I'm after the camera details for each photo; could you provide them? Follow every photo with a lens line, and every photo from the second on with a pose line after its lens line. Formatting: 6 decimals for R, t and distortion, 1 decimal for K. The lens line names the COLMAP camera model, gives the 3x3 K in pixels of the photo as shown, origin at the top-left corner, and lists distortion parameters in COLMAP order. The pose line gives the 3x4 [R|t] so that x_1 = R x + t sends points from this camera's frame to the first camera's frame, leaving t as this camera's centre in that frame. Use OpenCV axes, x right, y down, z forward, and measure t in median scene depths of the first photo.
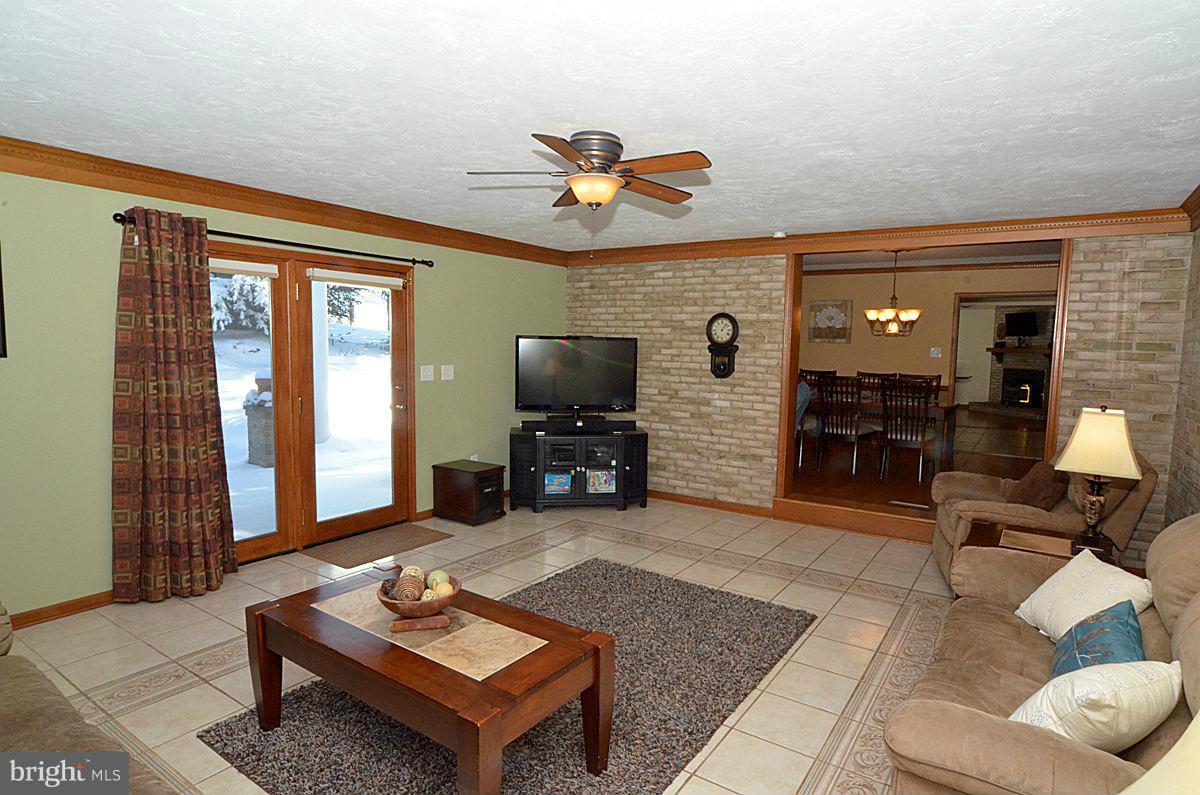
lens RADIAL K [[635.9, 0, 632.1], [0, 635.9, 396.4], [0, 0, 1]] dist [-0.020494, 0.004187]
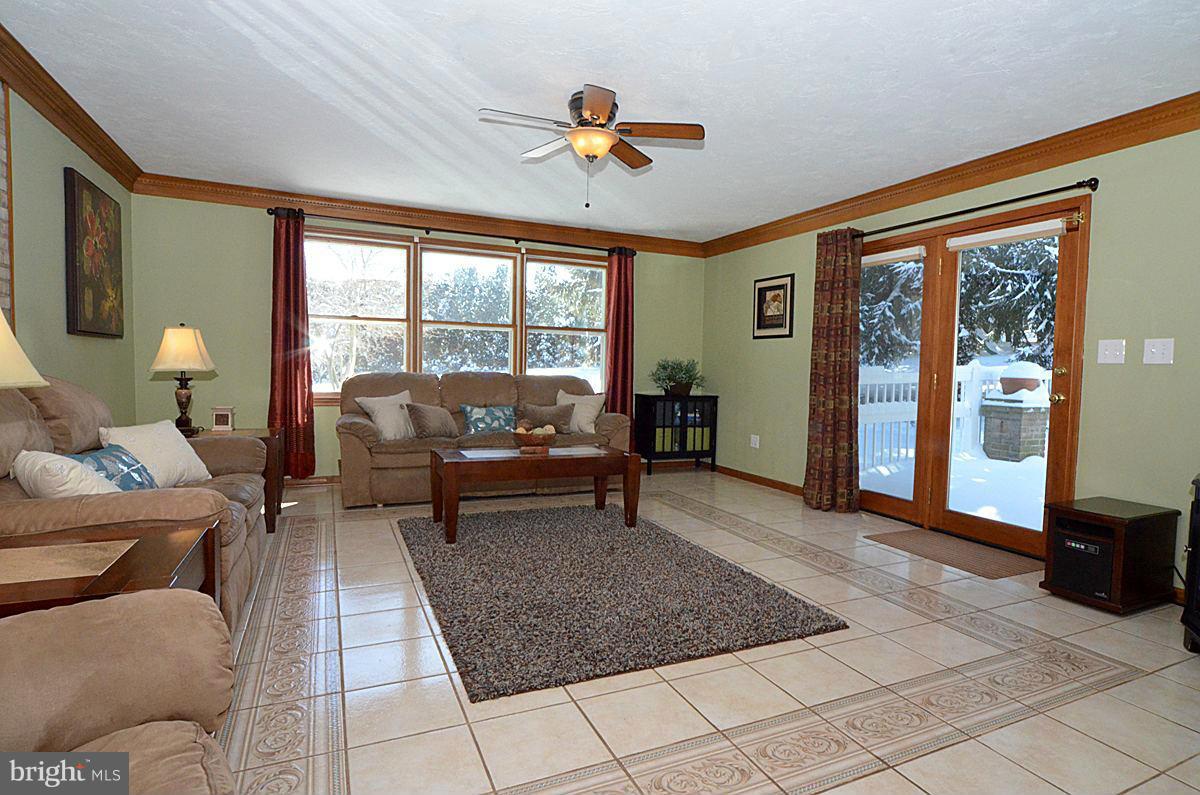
lens RADIAL K [[635.9, 0, 632.1], [0, 635.9, 396.4], [0, 0, 1]] dist [-0.020494, 0.004187]
pose [[-0.522430, 0.003320, -0.852676, 0.555757], [-0.107614, 0.991740, 0.069796, 0.019239], [0.845864, 0.128223, -0.517758, 1.099206]]
